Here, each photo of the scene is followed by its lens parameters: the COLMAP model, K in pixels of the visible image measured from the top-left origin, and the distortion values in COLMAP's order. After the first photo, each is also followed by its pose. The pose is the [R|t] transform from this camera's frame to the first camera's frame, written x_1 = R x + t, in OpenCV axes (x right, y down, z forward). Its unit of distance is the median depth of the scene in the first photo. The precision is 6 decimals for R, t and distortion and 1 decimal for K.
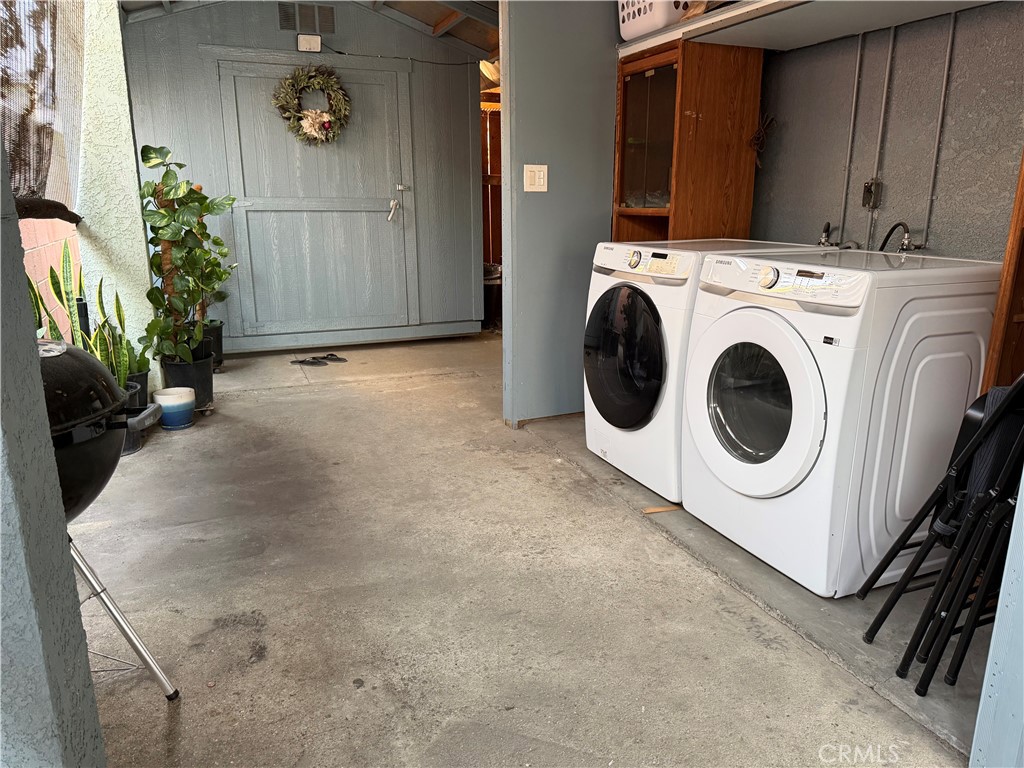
lens RADIAL K [[718.9, 0, 514.3], [0, 718.9, 386.7], [0, 0, 1]] dist [0.081148, -0.101698]
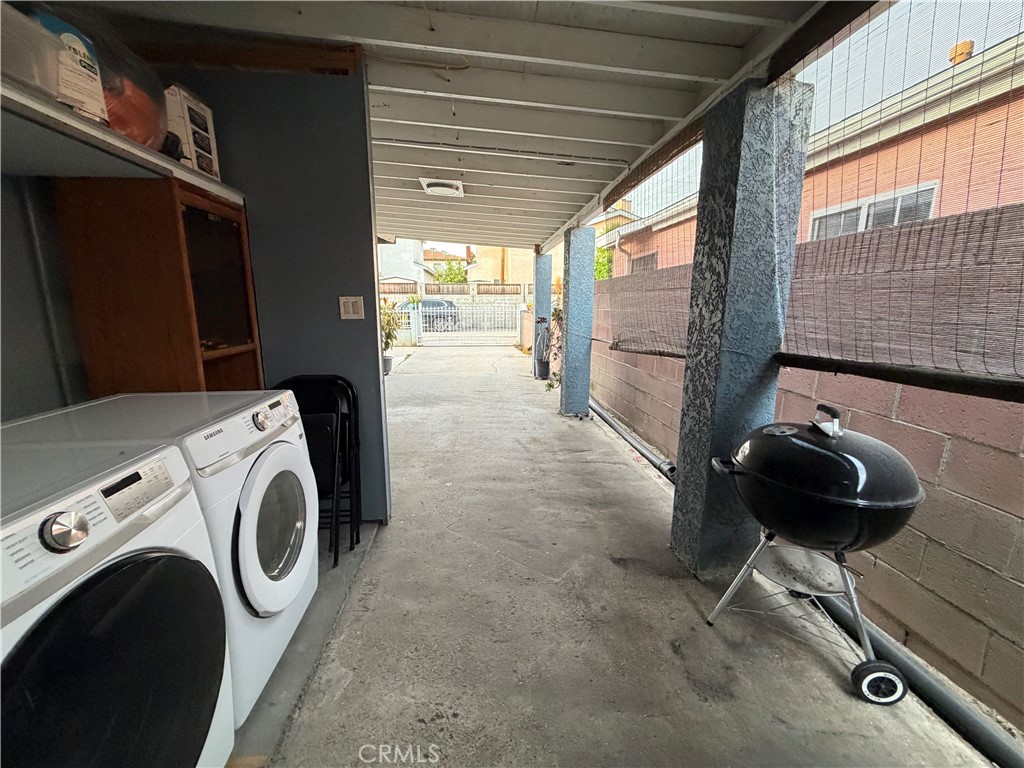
lens RADIAL K [[408.3, 0, 508.9], [0, 408.3, 384.0], [0, 0, 1]] dist [-0.000836, 0.000166]
pose [[-0.952133, -0.056555, 0.300406, -0.228337], [0.077088, 0.906551, 0.414997, -0.464650], [-0.295804, 0.418291, -0.858798, 1.484192]]
